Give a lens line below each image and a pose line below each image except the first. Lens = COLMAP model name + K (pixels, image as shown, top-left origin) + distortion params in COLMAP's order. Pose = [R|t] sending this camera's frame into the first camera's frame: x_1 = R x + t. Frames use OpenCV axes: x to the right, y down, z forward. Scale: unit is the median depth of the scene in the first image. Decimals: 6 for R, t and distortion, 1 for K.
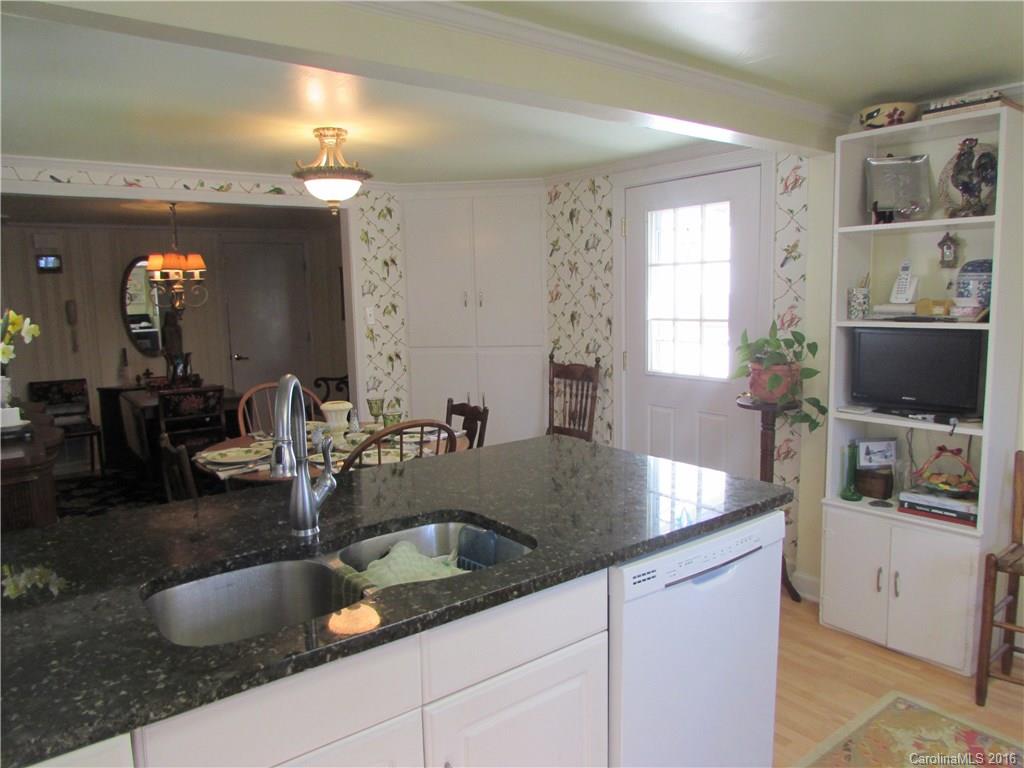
lens RADIAL K [[718.6, 0, 517.3], [0, 718.6, 382.5], [0, 0, 1]] dist [-0.037687, 0.012975]
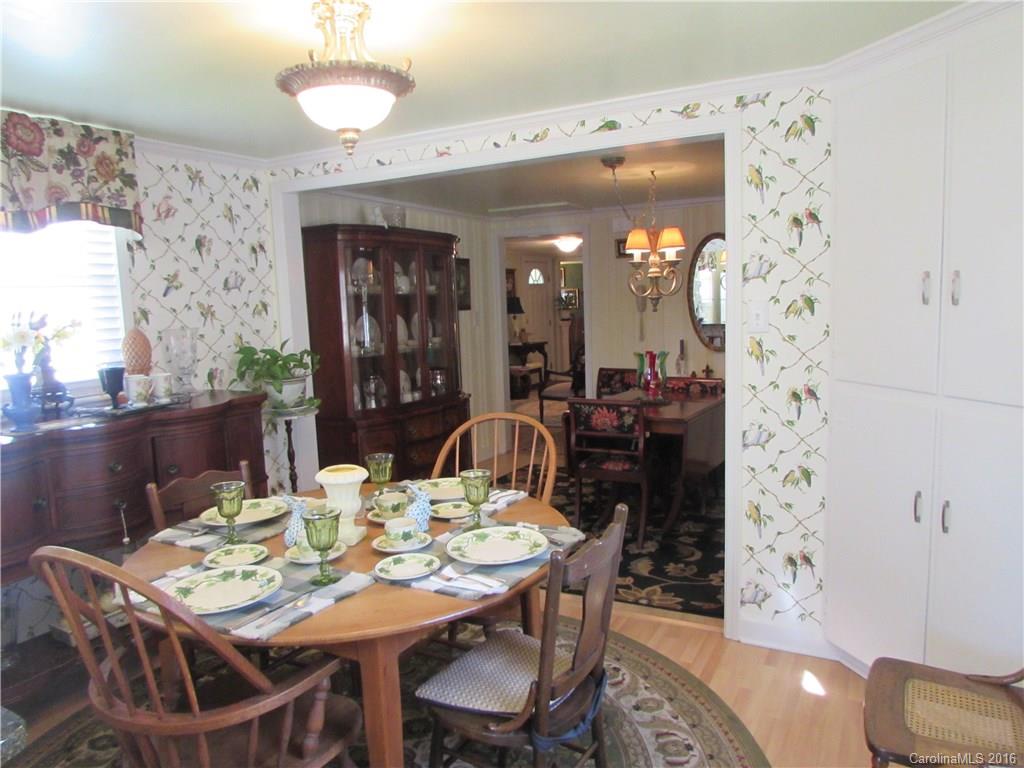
lens RADIAL K [[718.6, 0, 514.5], [0, 718.6, 378.8], [0, 0, 1]] dist [-0.037687, 0.012975]
pose [[0.404481, 0.112809, -0.907562, 0.230398], [-0.088983, 0.992509, 0.083709, -0.073133], [0.910207, 0.046899, 0.411489, 0.582879]]
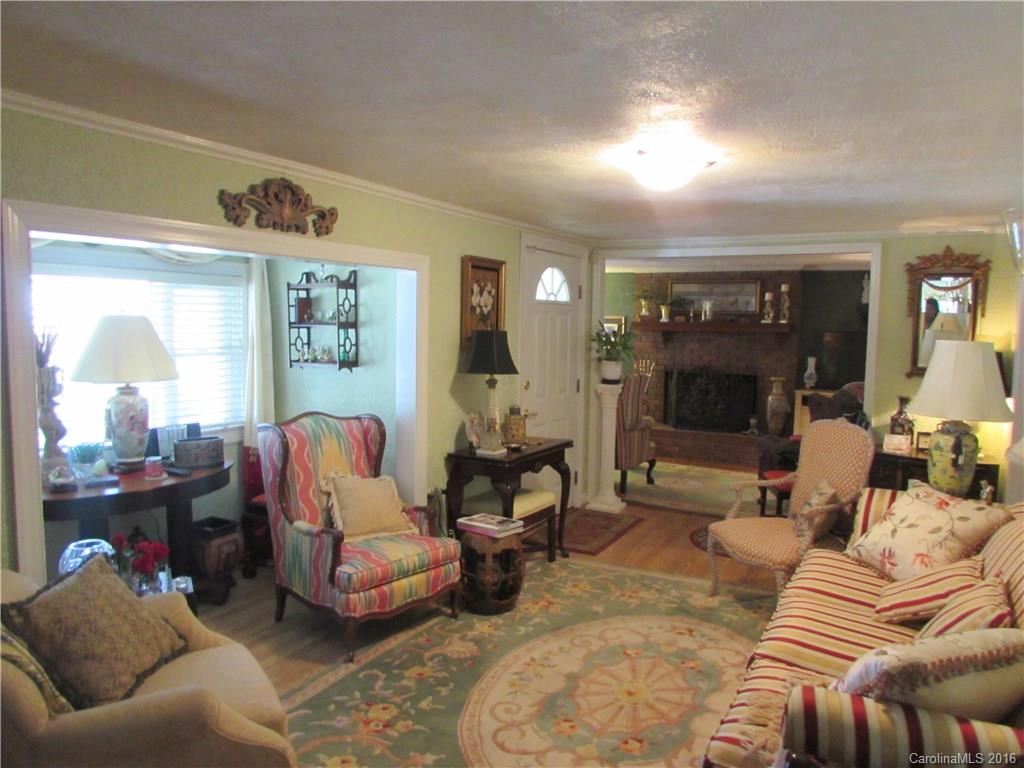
lens RADIAL K [[718.6, 0, 517.7], [0, 718.6, 385.5], [0, 0, 1]] dist [-0.037687, 0.012975]
pose [[0.386003, 0.112517, -0.915610, -0.987935], [-0.139767, 0.988209, 0.062516, -0.129293], [0.911848, 0.103840, 0.397178, 1.166228]]
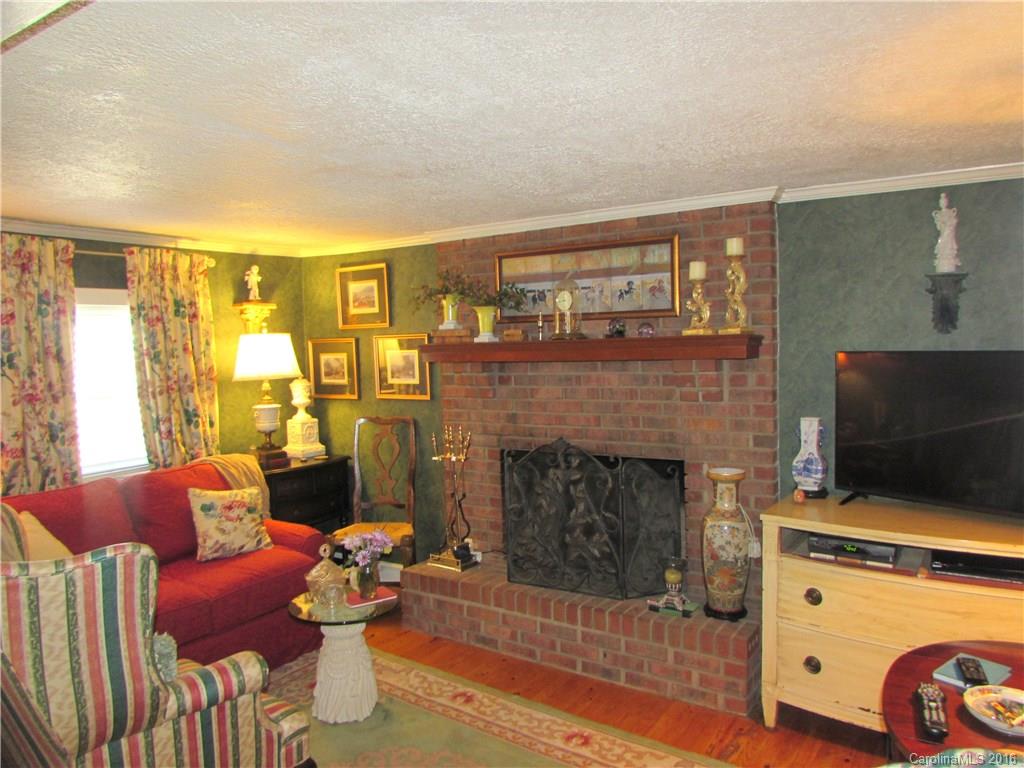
lens RADIAL K [[718.6, 0, 504.0], [0, 718.6, 387.1], [0, 0, 1]] dist [-0.037687, 0.012975]
pose [[0.321145, 0.078986, -0.943730, -1.398182], [-0.093899, 0.994261, 0.051263, -0.179477], [0.942363, 0.072152, 0.326719, 1.608275]]
